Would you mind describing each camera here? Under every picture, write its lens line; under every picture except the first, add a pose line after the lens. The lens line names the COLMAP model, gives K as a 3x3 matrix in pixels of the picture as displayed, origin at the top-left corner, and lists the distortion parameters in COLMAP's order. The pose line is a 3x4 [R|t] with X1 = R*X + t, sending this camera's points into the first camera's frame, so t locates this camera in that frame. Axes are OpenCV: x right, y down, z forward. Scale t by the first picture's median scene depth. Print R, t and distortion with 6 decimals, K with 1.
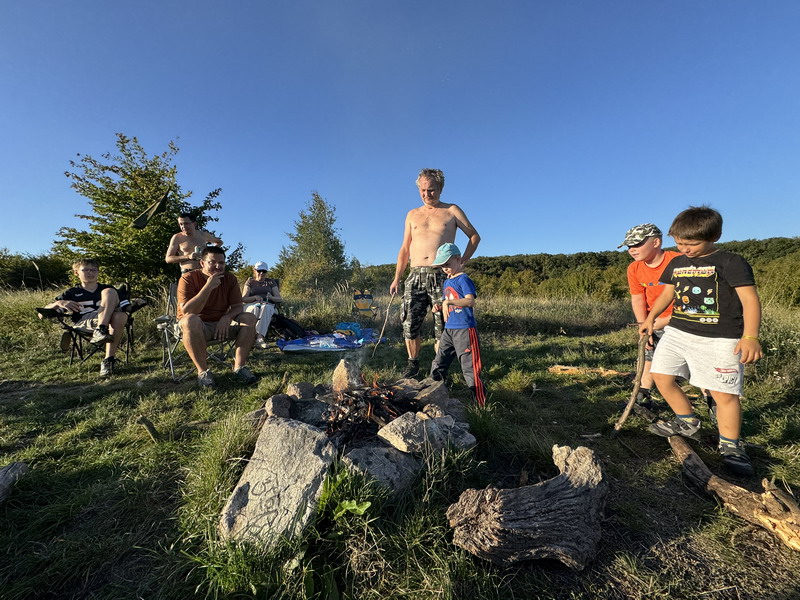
lens RADIAL K [[319.6, 0, 398.9], [0, 319.6, 297.3], [0, 0, 1]] dist [-0.008204, 0.001666]
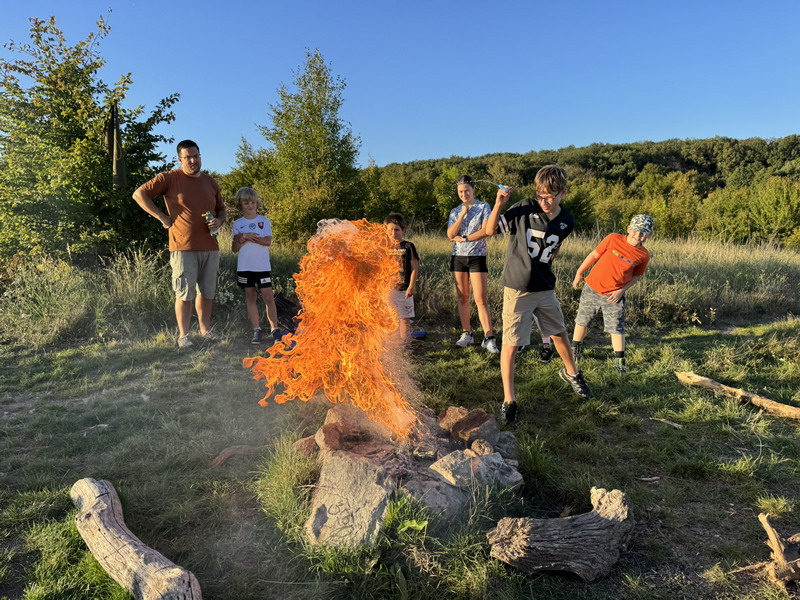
lens RADIAL K [[561.5, 0, 393.5], [0, 561.5, 300.5], [0, 0, 1]] dist [0.044744, -0.059258]
pose [[0.996235, 0.017275, -0.084954, -0.035437], [-0.004849, 0.989514, 0.144358, -0.456236], [0.086557, -0.143403, 0.985872, -0.902456]]
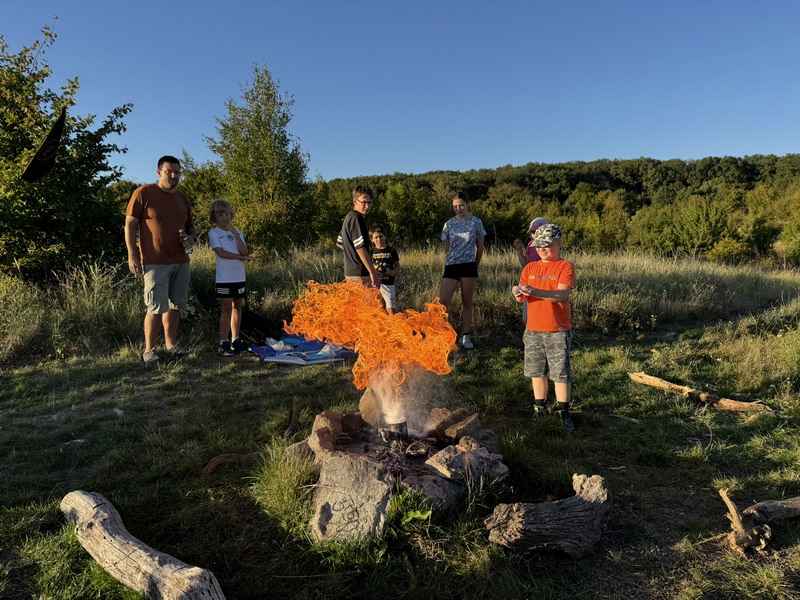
lens RADIAL K [[561.5, 0, 400.5], [0, 561.5, 302.9], [0, 0, 1]] dist [0.044744, -0.059258]
pose [[0.999665, 0.003106, 0.025696, -0.221975], [-0.006192, 0.992646, 0.120895, -0.433180], [-0.025132, -0.121014, 0.992333, -1.034105]]
